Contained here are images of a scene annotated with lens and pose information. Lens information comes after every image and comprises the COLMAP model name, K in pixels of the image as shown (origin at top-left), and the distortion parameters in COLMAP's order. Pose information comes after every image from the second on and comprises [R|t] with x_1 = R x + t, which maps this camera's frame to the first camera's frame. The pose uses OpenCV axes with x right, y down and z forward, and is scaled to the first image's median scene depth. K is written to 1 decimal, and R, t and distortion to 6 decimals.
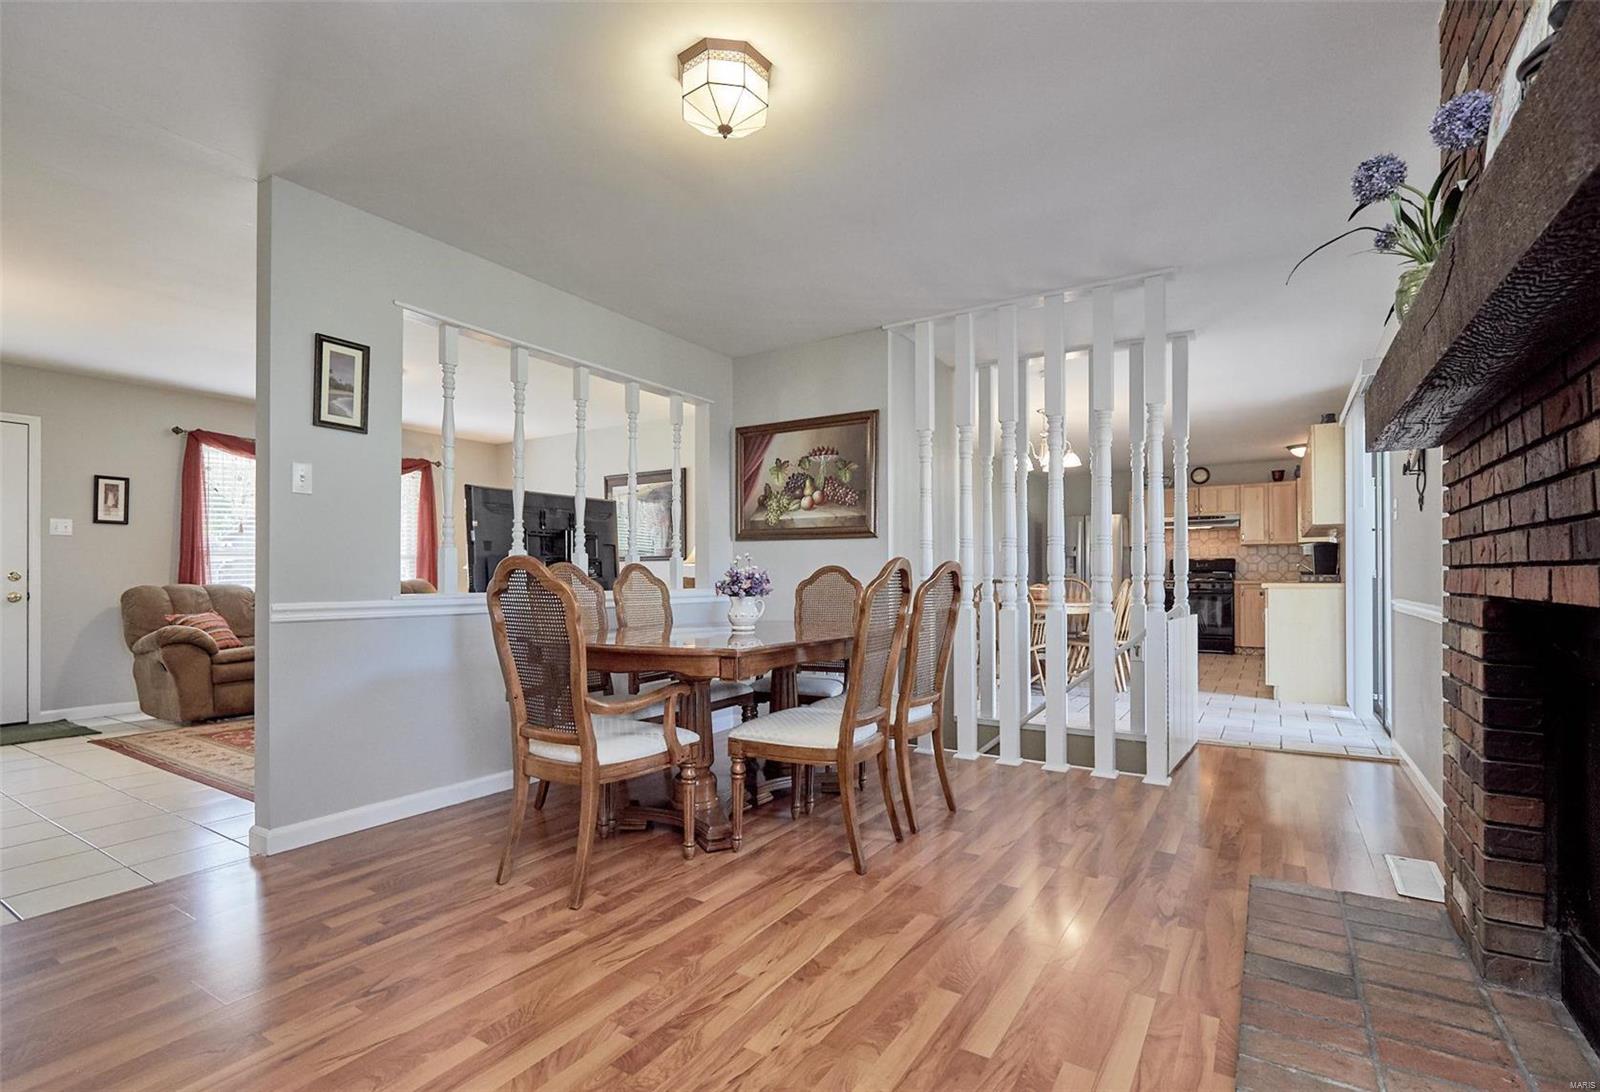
lens RADIAL K [[743.4, 0, 802.6], [0, 743.4, 573.2], [0, 0, 1]] dist [0.008192, -0.005926]
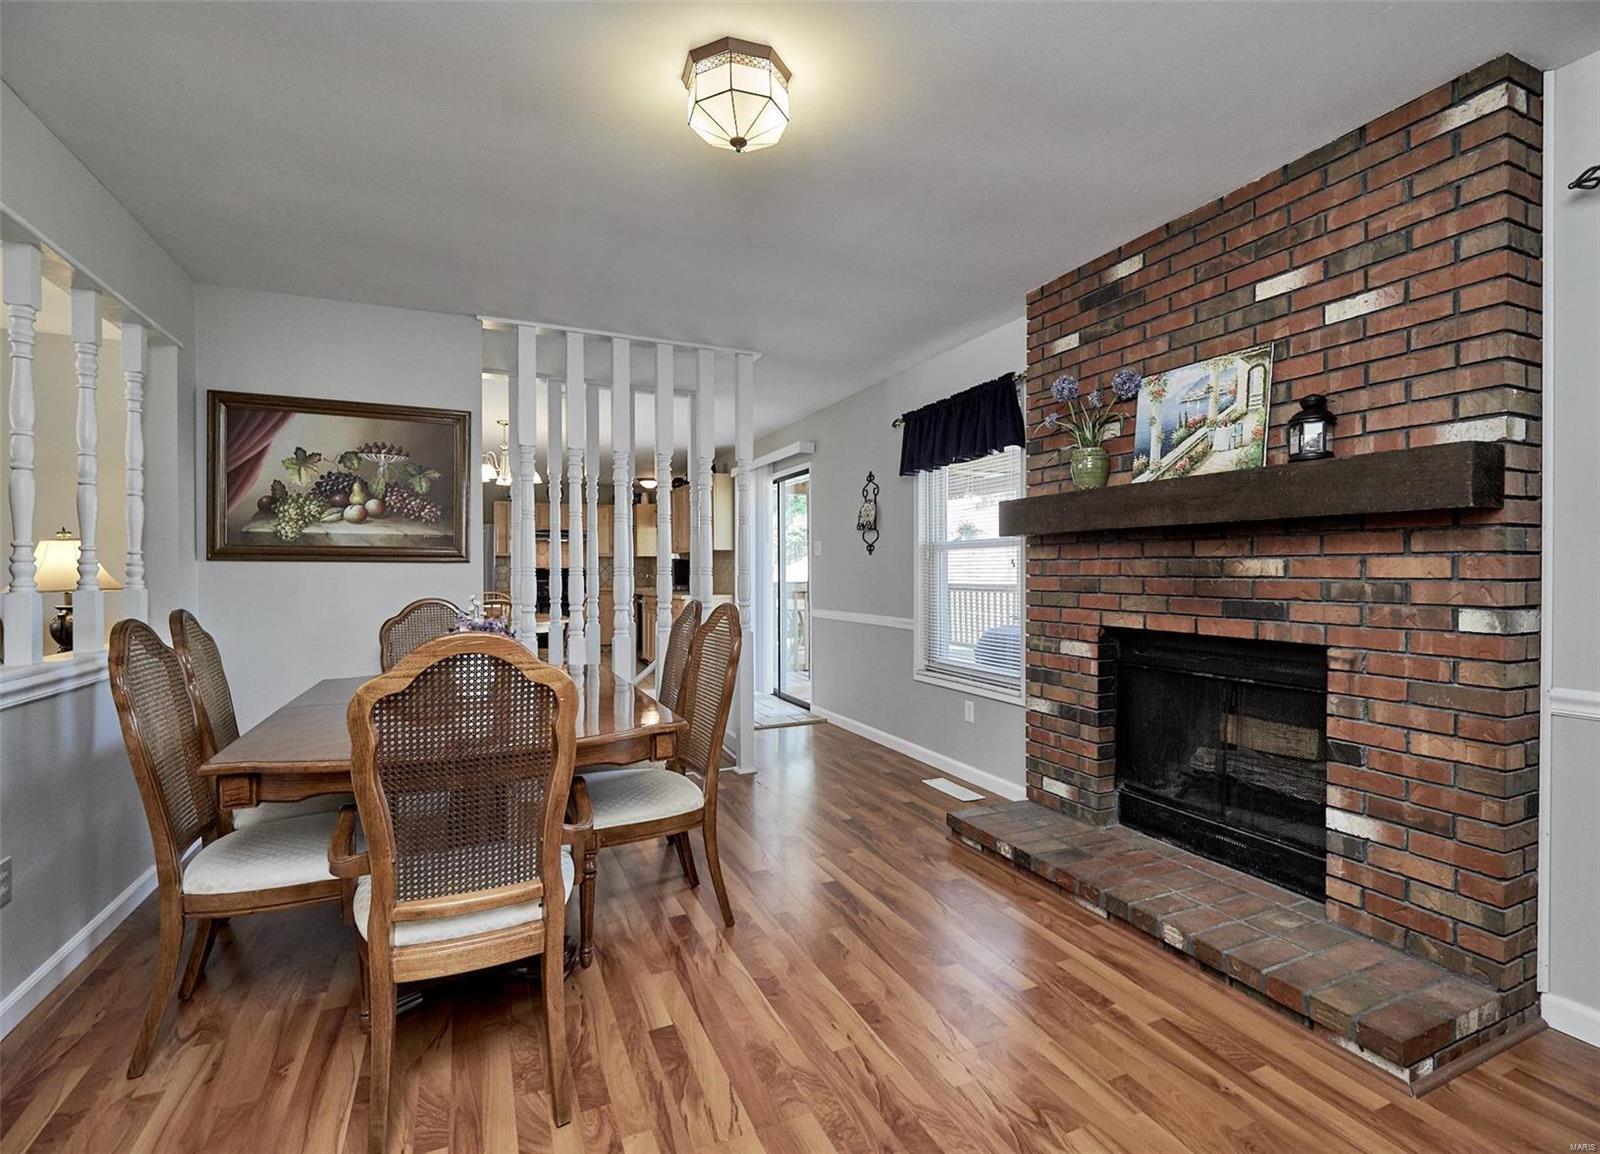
lens RADIAL K [[733.9, 0, 805.4], [0, 733.9, 574.4], [0, 0, 1]] dist [0.001386, -0.000983]
pose [[0.546113, -0.003093, 0.837706, -0.371650], [-0.003202, 0.999978, 0.005780, -0.038344], [-0.837706, -0.005839, 0.546091, 0.207586]]
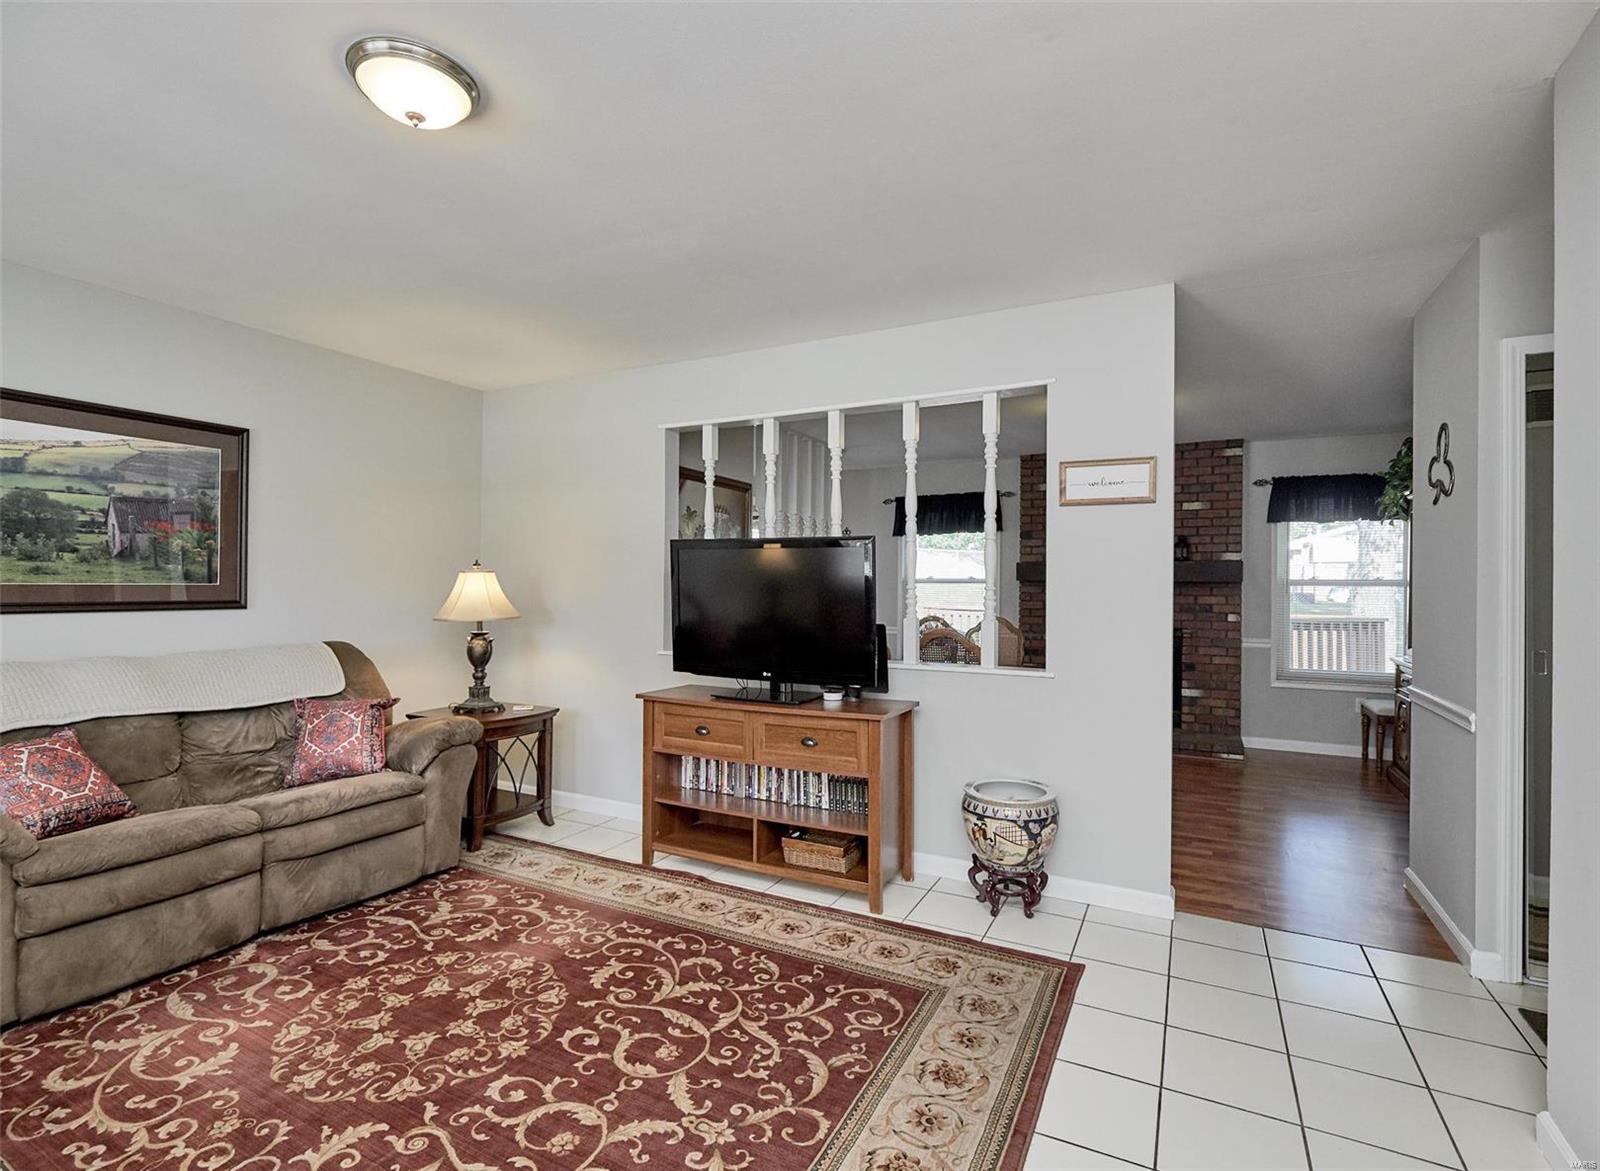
lens RADIAL K [[748.8, 0, 812.7], [0, 748.8, 586.6], [0, 0, 1]] dist [0.000345, 0.000327]
pose [[-0.096205, -0.000160, 0.995362, -1.020259], [-0.012239, 0.999925, -0.001022, -0.054402], [-0.995286, -0.012281, -0.096199, 0.942863]]
